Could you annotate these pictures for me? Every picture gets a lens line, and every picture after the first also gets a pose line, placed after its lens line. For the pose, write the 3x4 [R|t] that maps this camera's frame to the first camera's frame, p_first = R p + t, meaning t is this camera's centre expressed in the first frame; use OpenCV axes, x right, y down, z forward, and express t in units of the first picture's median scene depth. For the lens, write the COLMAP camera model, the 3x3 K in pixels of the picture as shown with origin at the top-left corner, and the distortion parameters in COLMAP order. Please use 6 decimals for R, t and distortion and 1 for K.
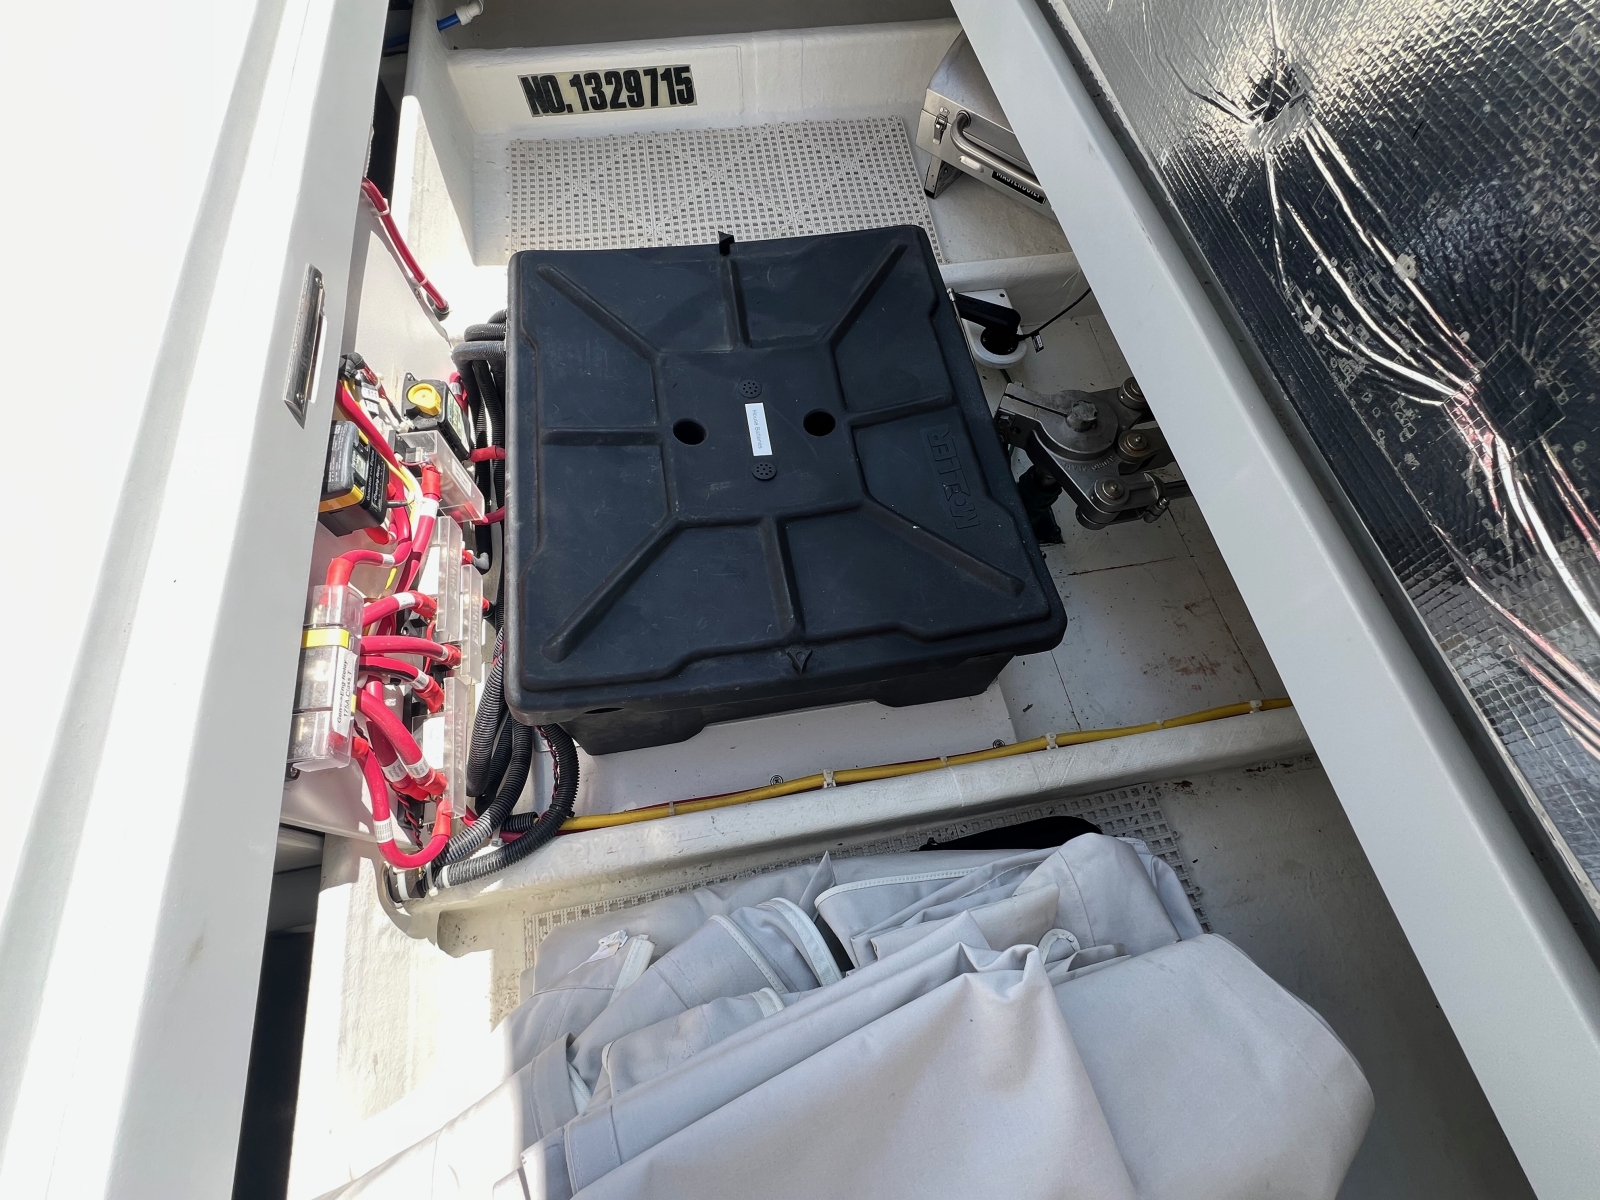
lens RADIAL K [[714.0, 0, 800.0], [0, 714.0, 600.0], [0, 0, 1]] dist [-0.008119, 0.003872]
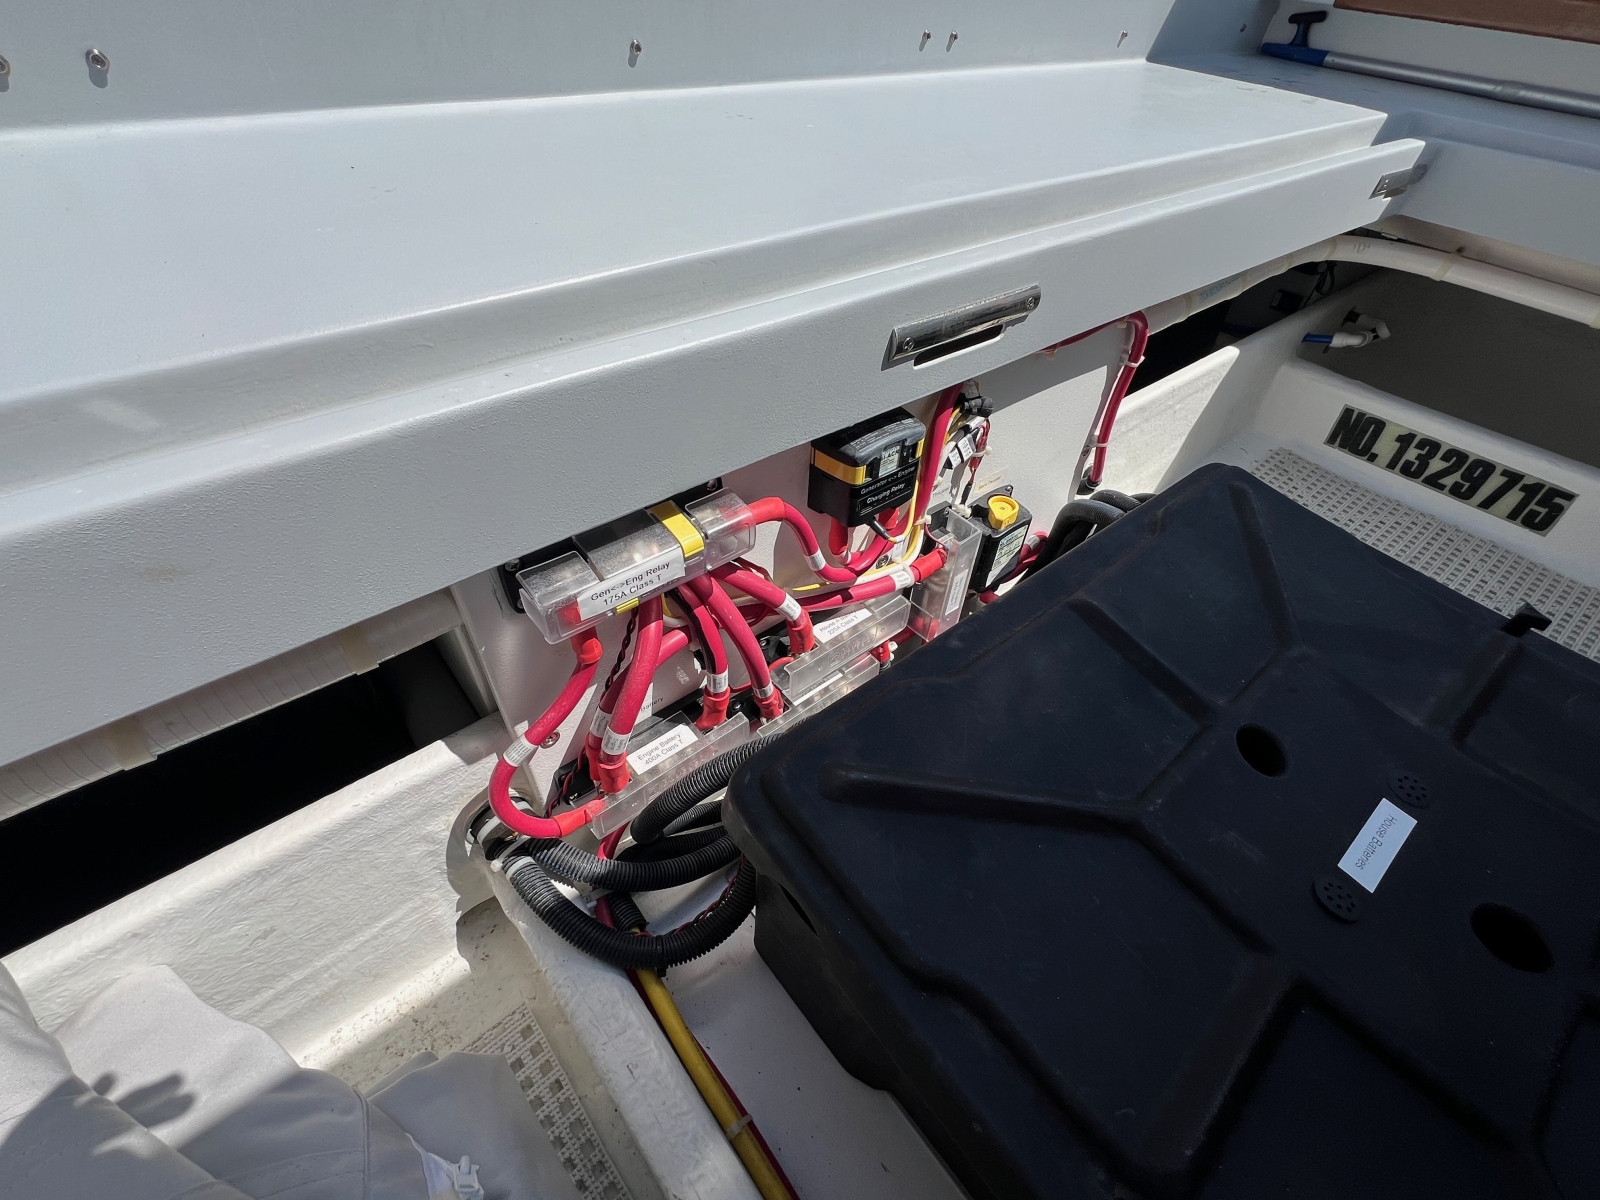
lens RADIAL K [[714.0, 0, 800.0], [0, 714.0, 600.0], [0, 0, 1]] dist [-0.008119, 0.003872]
pose [[0.498249, 0.602303, -0.623682, -0.049448], [-0.798187, 0.599546, -0.058663, 0.028424], [0.338593, 0.527044, 0.779474, 0.324593]]
